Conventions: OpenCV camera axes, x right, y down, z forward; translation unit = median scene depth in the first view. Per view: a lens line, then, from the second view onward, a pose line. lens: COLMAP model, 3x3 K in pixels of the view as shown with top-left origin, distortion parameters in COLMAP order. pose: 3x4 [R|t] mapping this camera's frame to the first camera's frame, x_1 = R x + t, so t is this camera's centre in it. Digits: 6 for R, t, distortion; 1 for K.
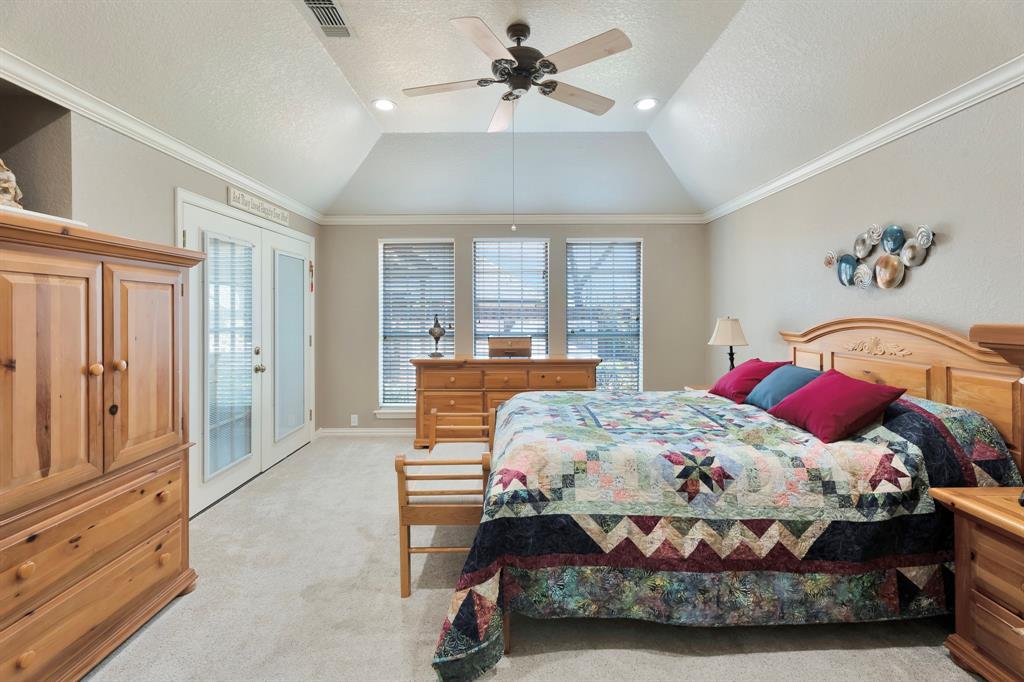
lens RADIAL K [[468.5, 0, 511.1], [0, 468.5, 308.9], [0, 0, 1]] dist [0.001535, 0.000042]
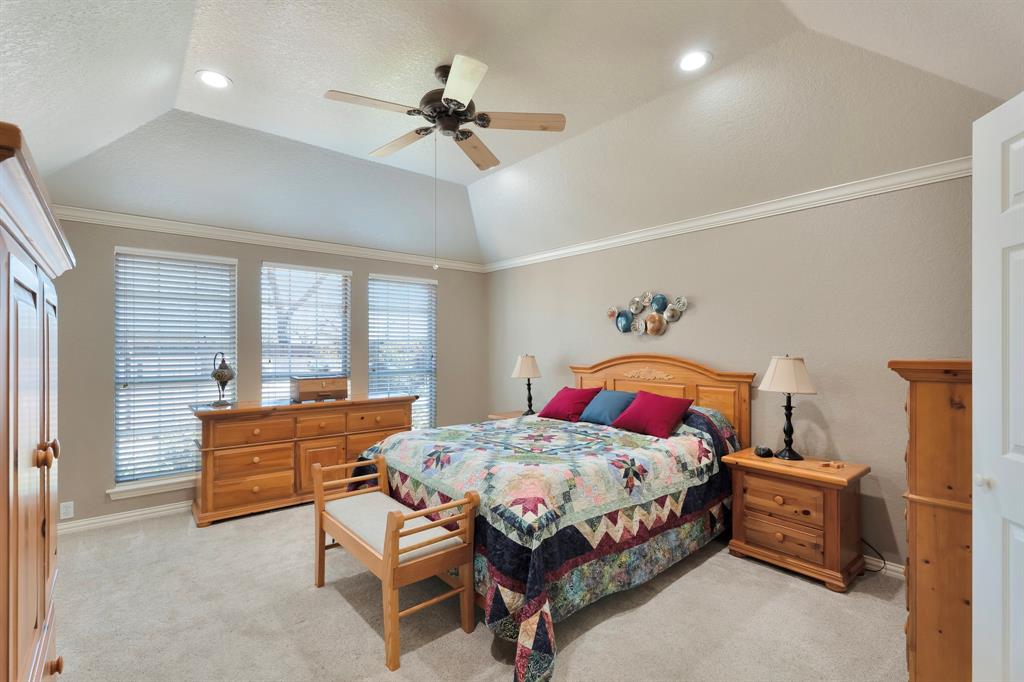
lens RADIAL K [[468.8, 0, 511.6], [0, 468.8, 343.4], [0, 0, 1]] dist [-0.001505, 0.000093]
pose [[0.764354, 0.010153, 0.644717, -0.741624], [-0.008590, 0.999948, -0.005563, -0.007582], [-0.644739, -0.001286, 0.764401, 0.197693]]
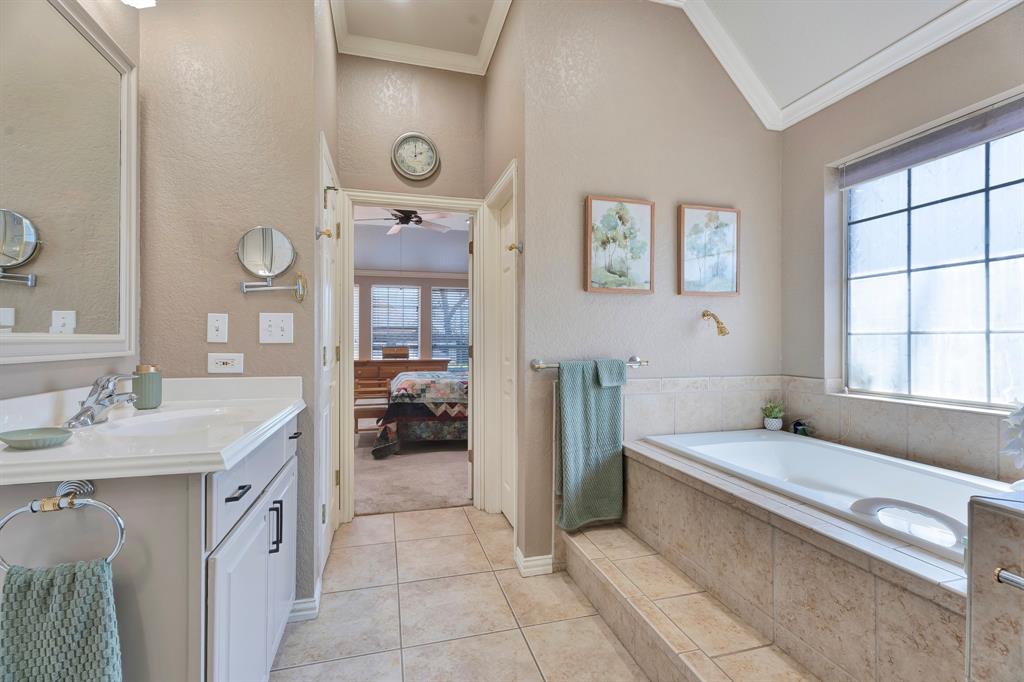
lens RADIAL K [[455.1, 0, 507.6], [0, 455.1, 340.1], [0, 0, 1]] dist [0.001496, 0.000409]
pose [[0.967389, 0.005999, 0.253225, -0.068079], [-0.007447, 0.999961, 0.004758, 0.068051], [-0.253186, -0.006488, 0.967396, -1.581226]]
